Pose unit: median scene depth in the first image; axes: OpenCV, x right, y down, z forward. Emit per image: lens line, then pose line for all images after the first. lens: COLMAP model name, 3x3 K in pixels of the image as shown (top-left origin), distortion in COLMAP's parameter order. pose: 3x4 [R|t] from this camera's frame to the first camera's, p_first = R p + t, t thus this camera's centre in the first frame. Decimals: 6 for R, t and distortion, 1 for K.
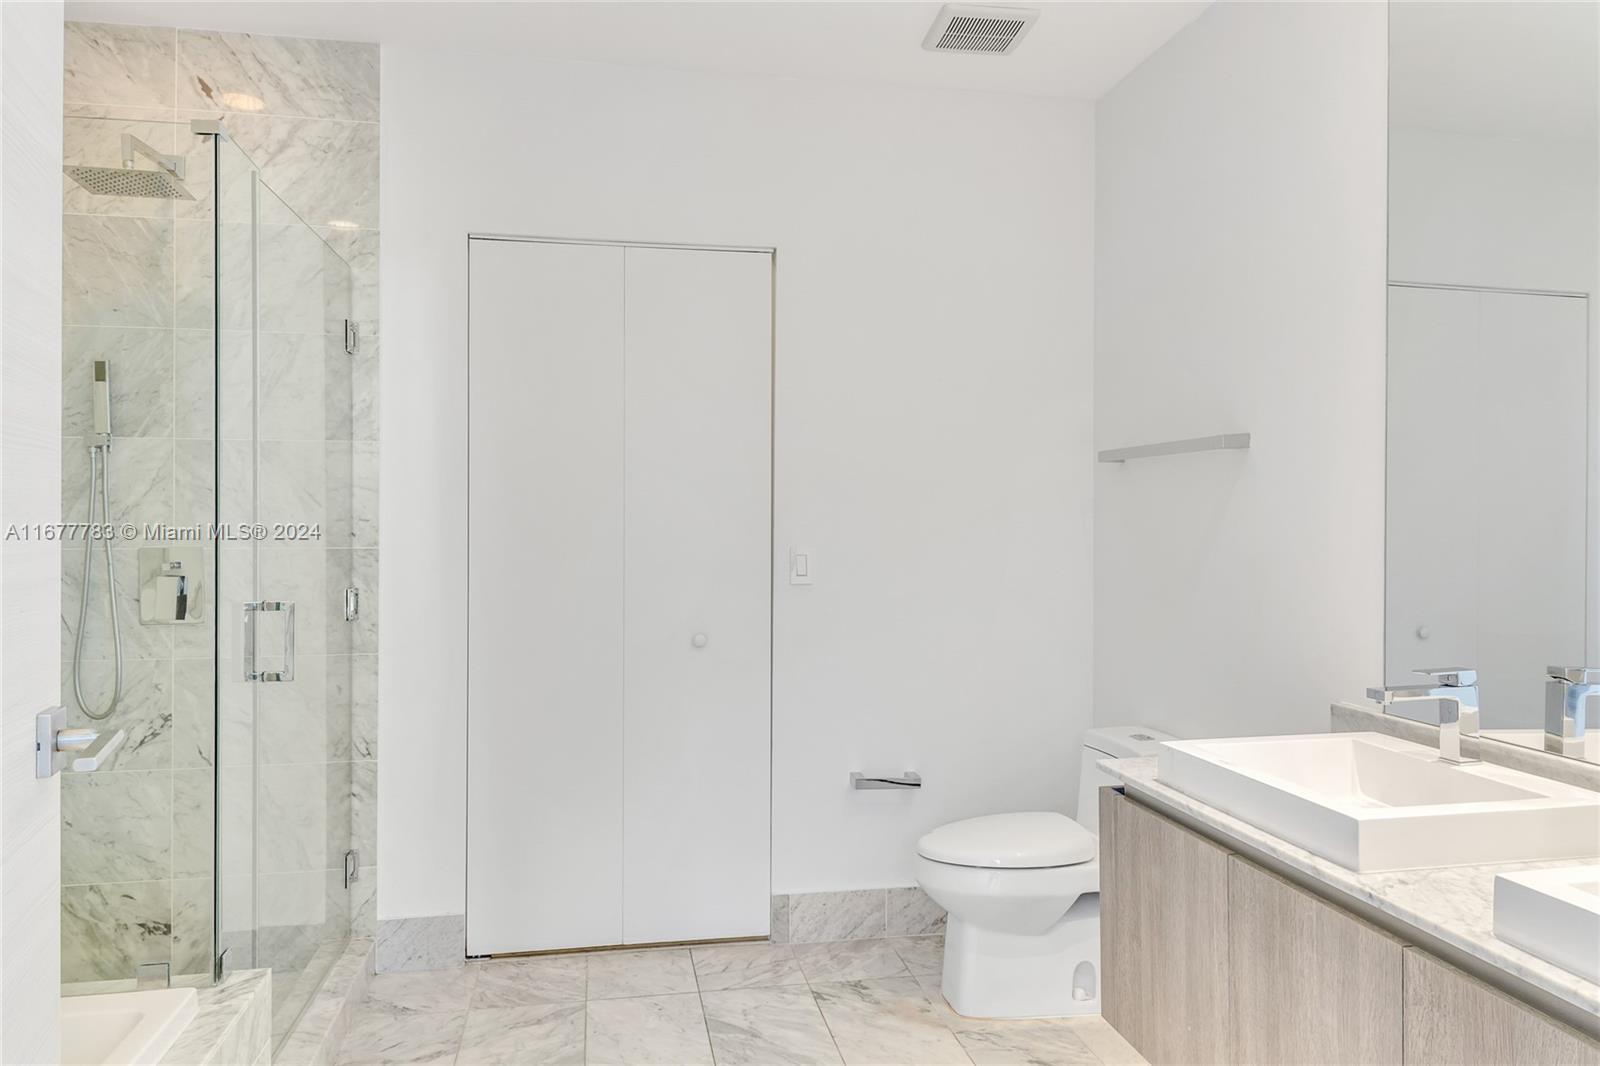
lens RADIAL K [[1103.6, 0, 826.0], [0, 1103.6, 524.1], [0, 0, 1]] dist [0.036368, -0.033615]
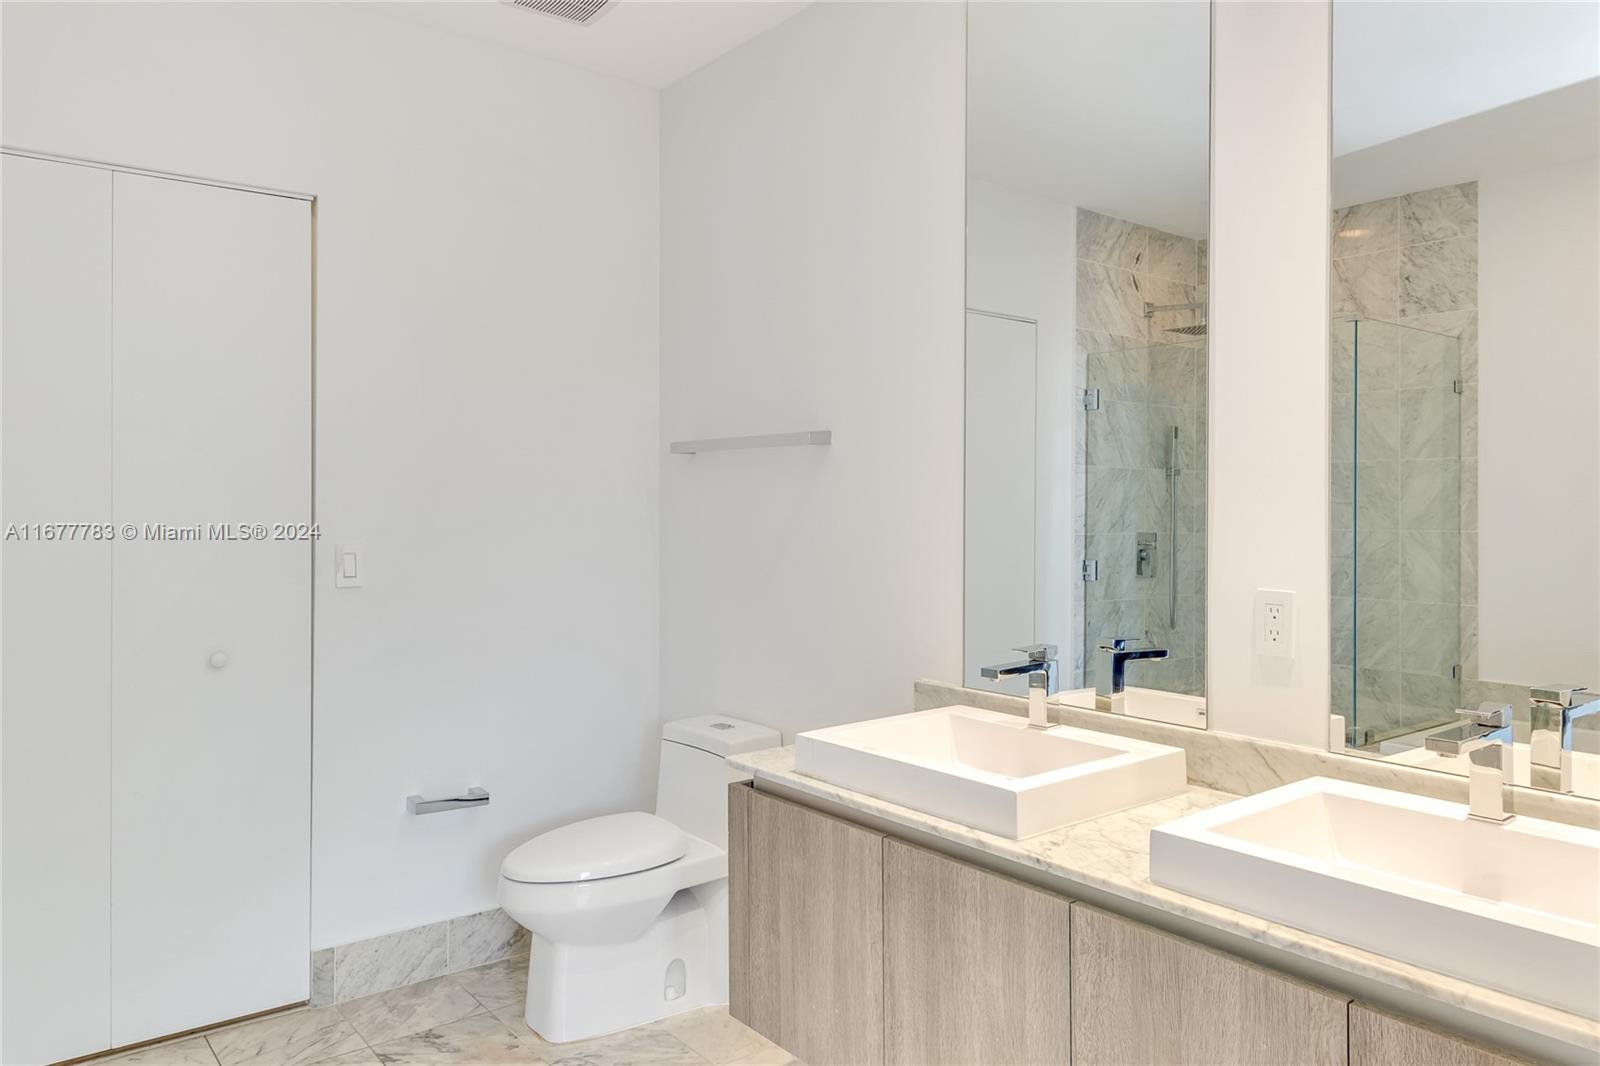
lens RADIAL K [[1103.6, 0, 817.2], [0, 1103.6, 505.7], [0, 0, 1]] dist [0.040591, -0.031799]
pose [[0.890269, -0.002128, 0.455431, -0.155471], [0.002739, 0.999996, -0.000682, -0.013500], [-0.455428, 0.001854, 0.890271, 0.091176]]
